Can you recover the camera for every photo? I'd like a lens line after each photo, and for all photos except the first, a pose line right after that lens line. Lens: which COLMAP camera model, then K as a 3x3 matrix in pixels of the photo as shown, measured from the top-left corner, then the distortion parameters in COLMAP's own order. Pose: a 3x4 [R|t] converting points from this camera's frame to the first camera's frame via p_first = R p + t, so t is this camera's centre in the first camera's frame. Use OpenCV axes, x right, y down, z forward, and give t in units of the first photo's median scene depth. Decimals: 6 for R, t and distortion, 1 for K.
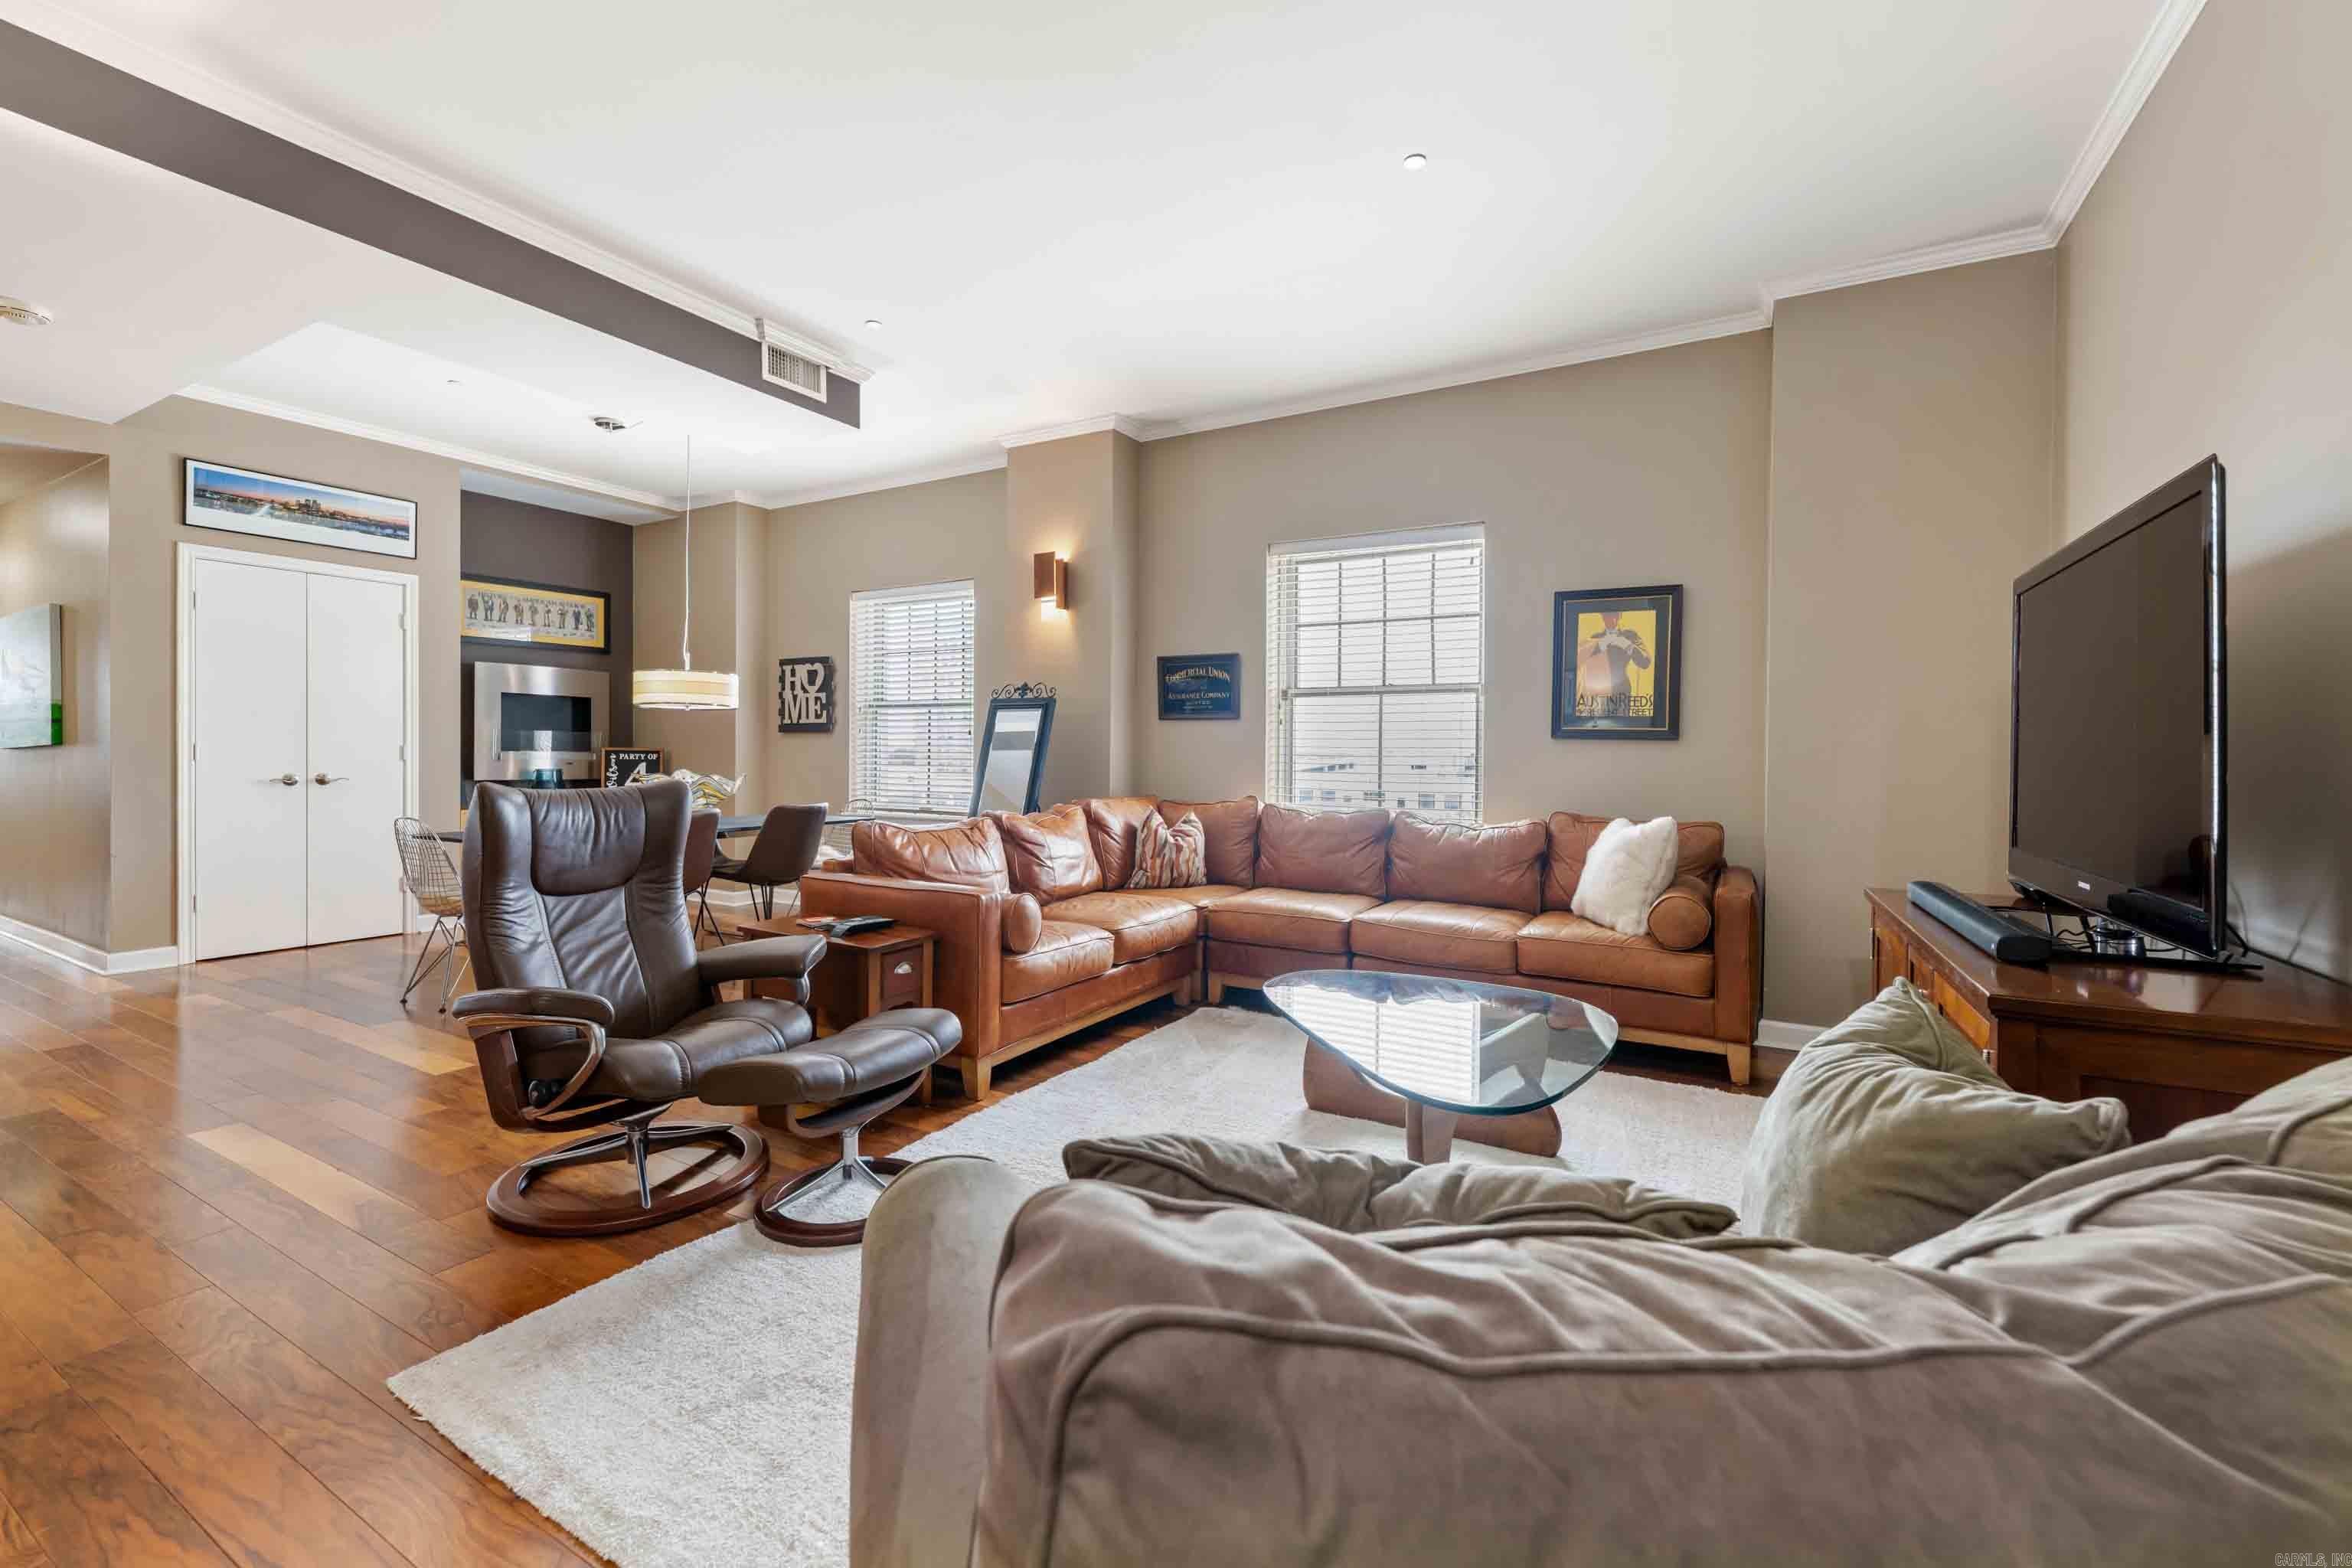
lens RADIAL K [[959.8, 0, 1177.9], [0, 959.8, 767.1], [0, 0, 1]] dist [-0.001245, -0.000535]
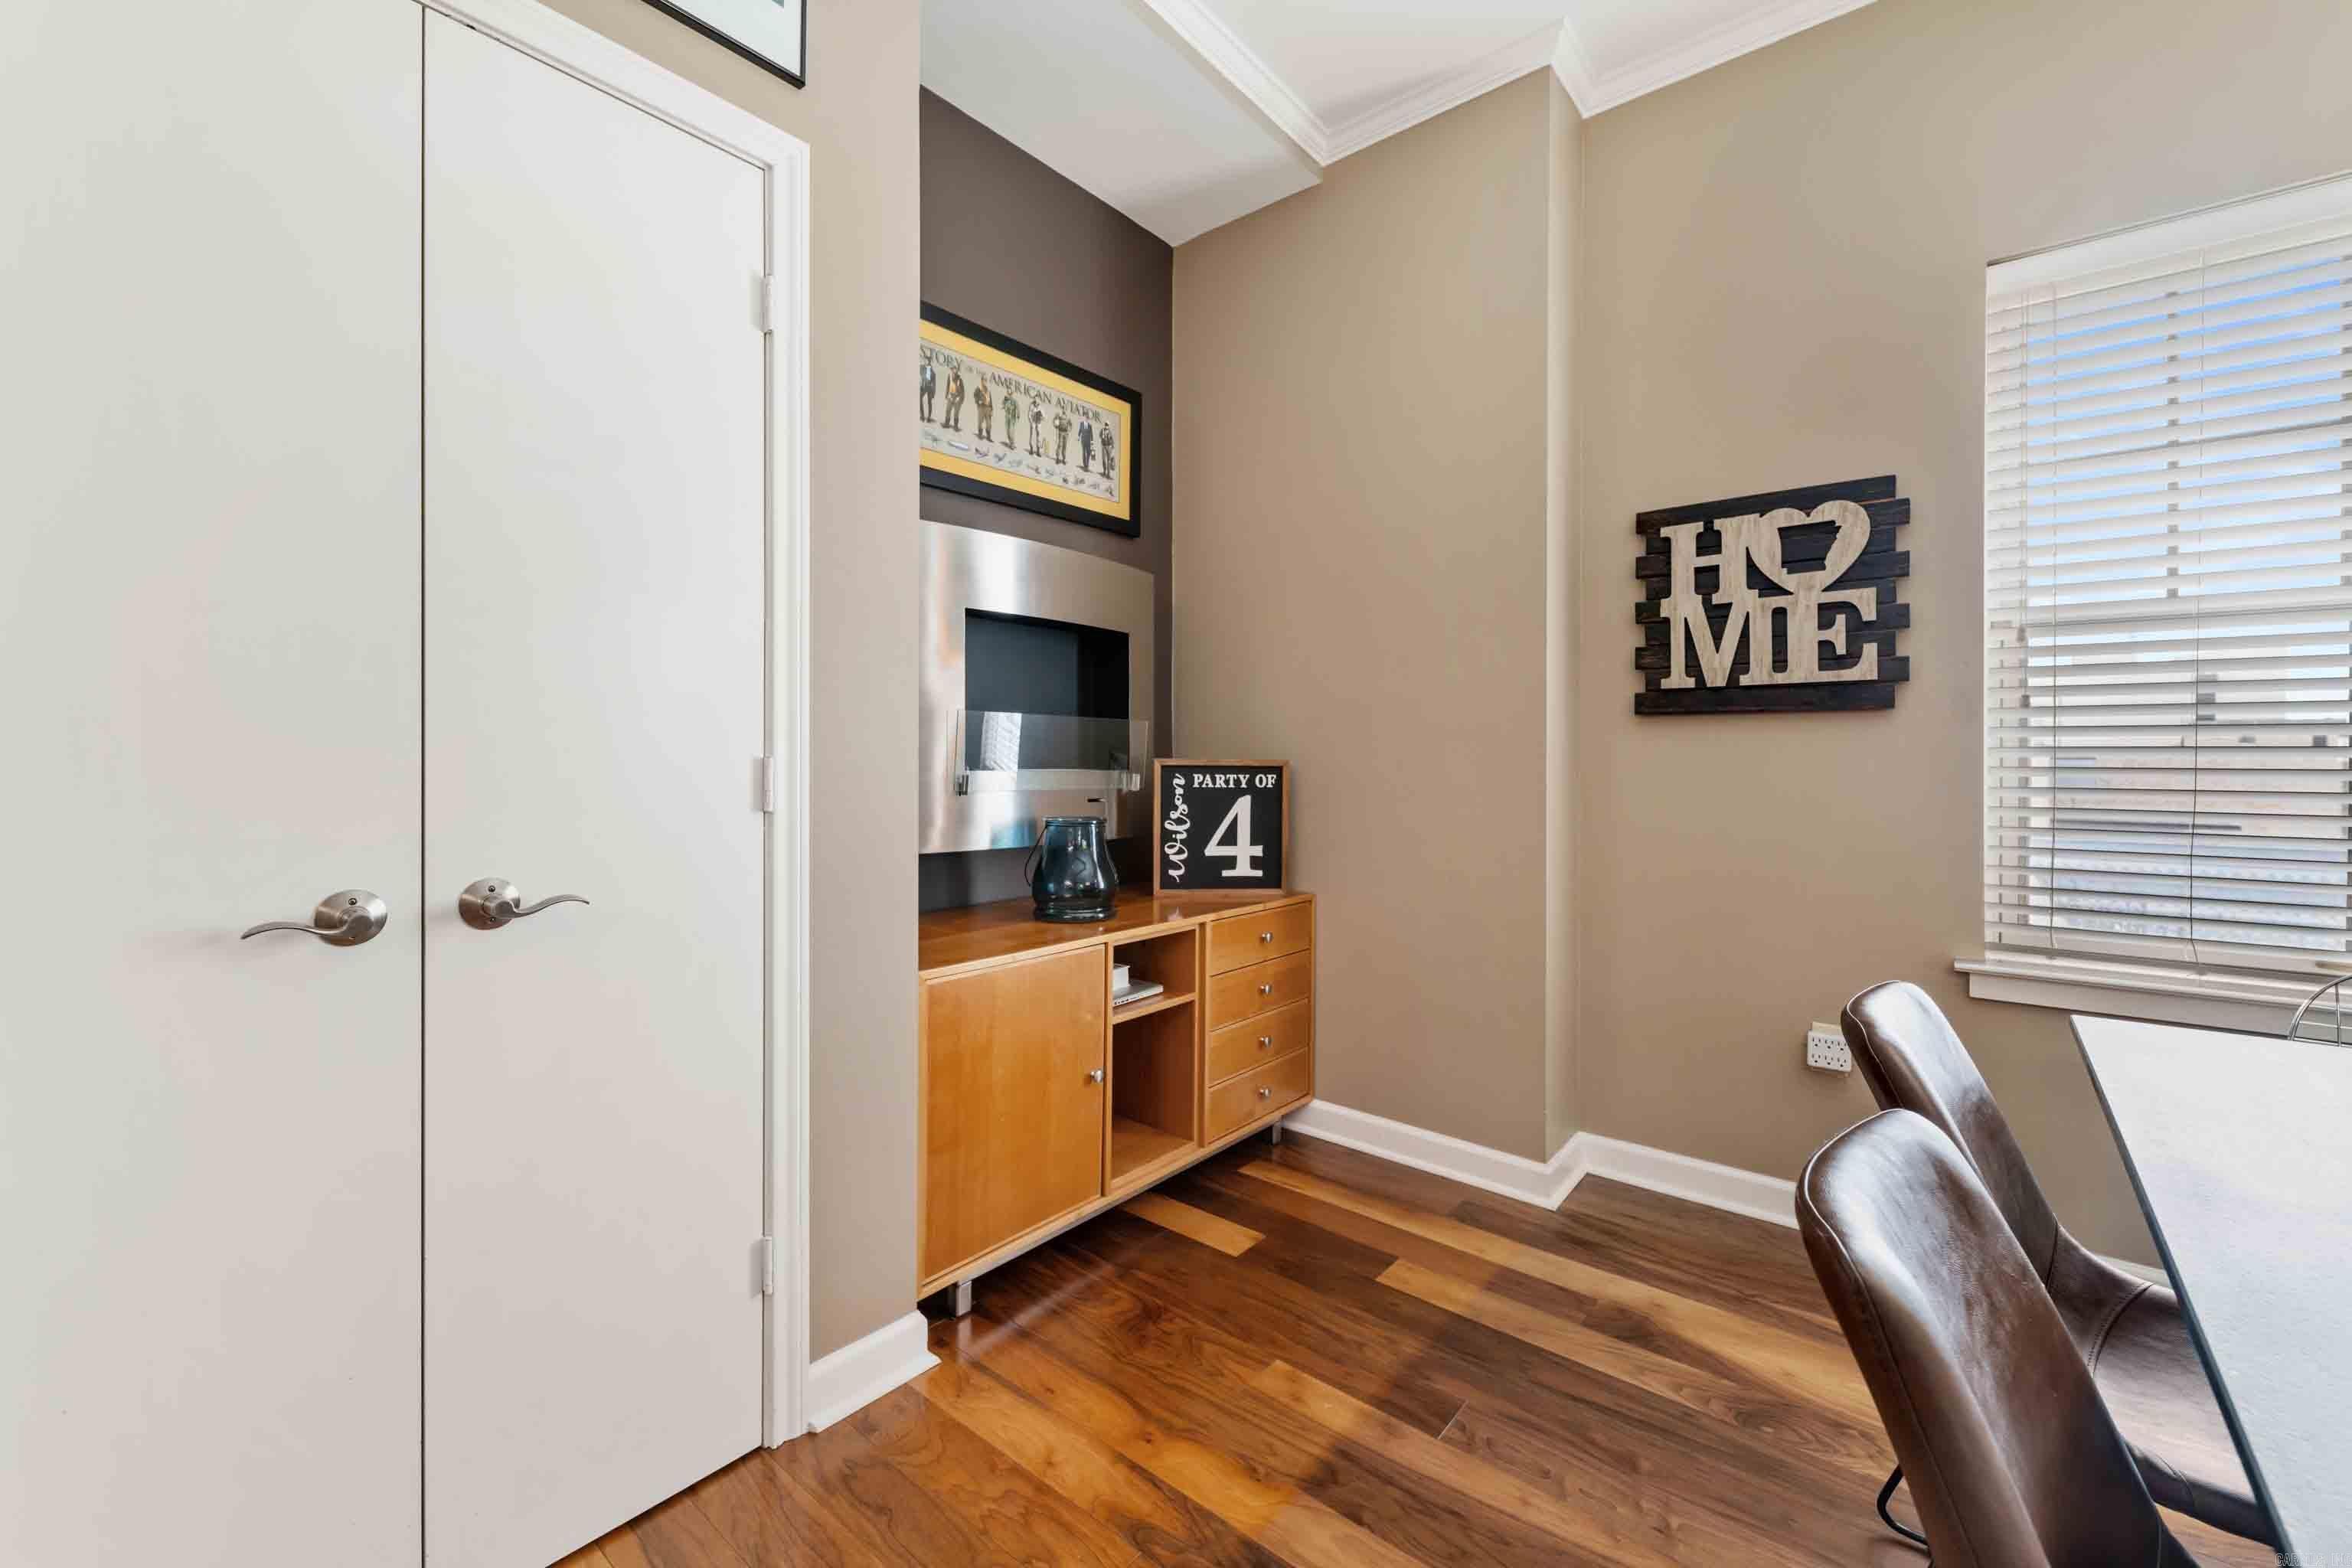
lens RADIAL K [[955.1, 0, 1167.2], [0, 955.1, 761.3], [0, 0, 1]] dist [0.001838, 0.000173]
pose [[0.983487, -0.004835, -0.180916, -0.679906], [0.003288, 0.999955, -0.008847, -0.020332], [0.180951, 0.008107, 0.983459, 0.793581]]
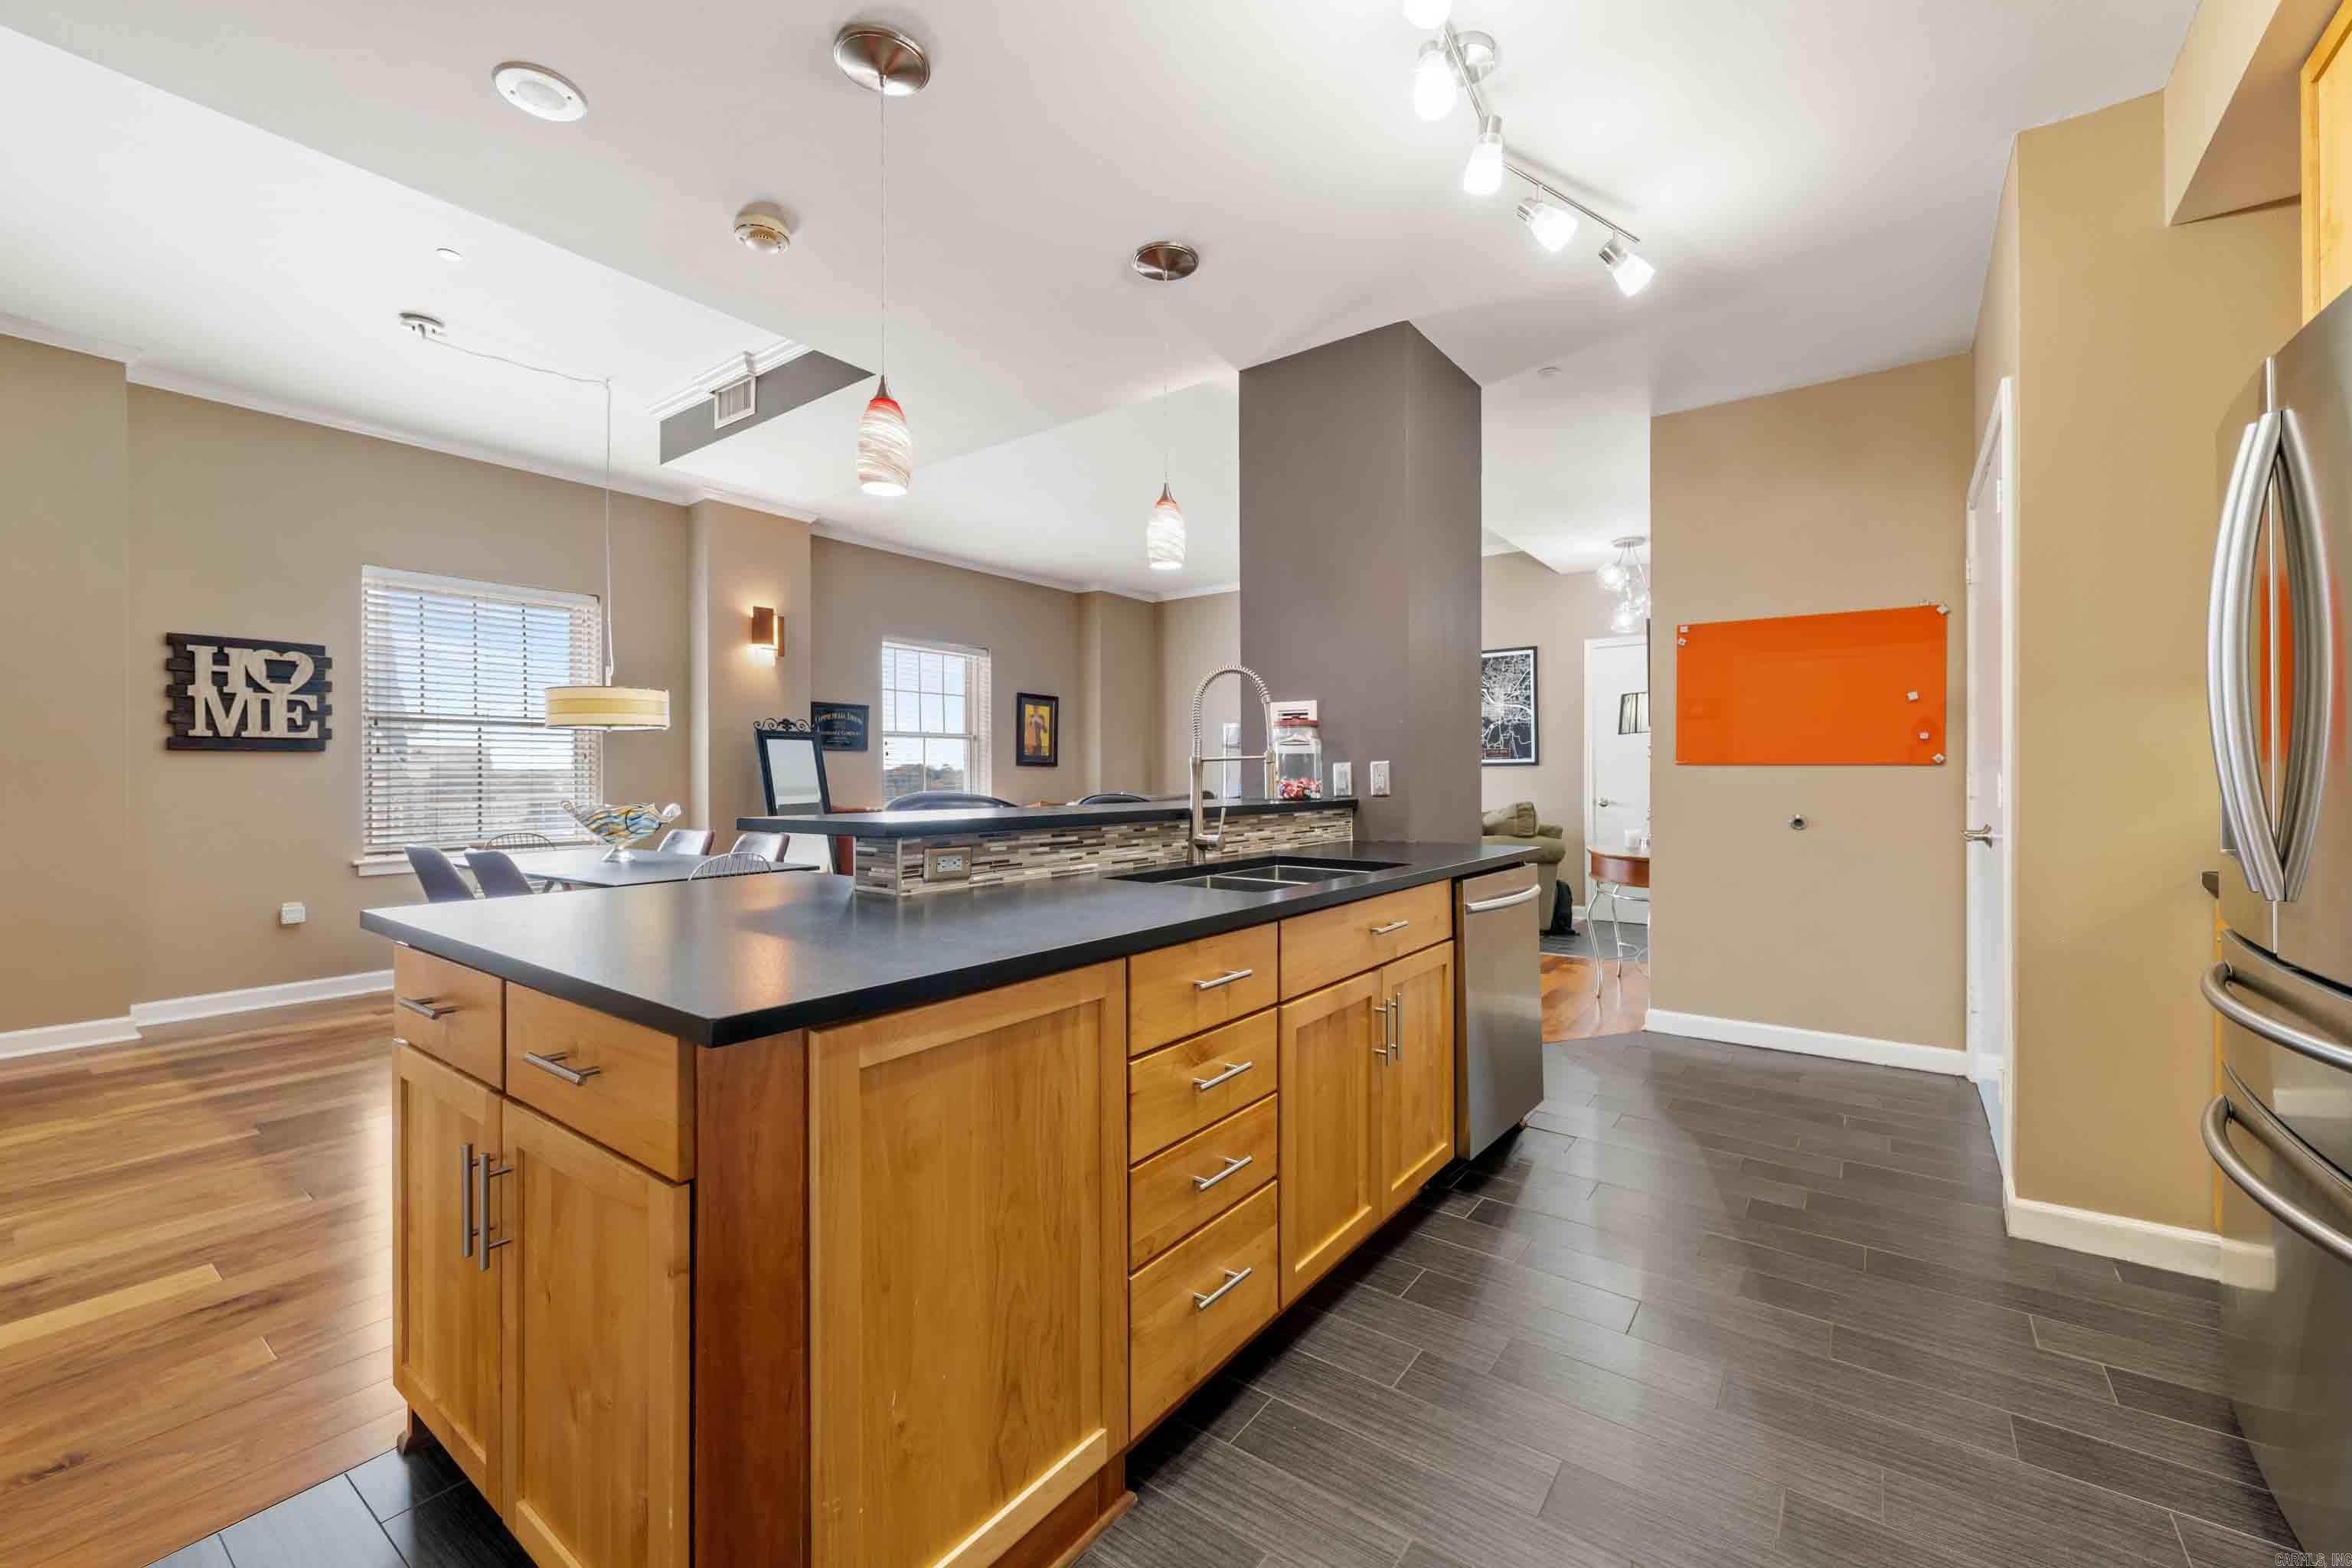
lens RADIAL K [[950.1, 0, 1183.5], [0, 950.1, 769.9], [0, 0, 1]] dist [0.000611, -0.000218]
pose [[0.114979, -0.004748, 0.993357, -1.237941], [0.017101, 0.999850, 0.002800, -0.016757], [-0.993221, 0.016666, 0.115043, 0.350529]]
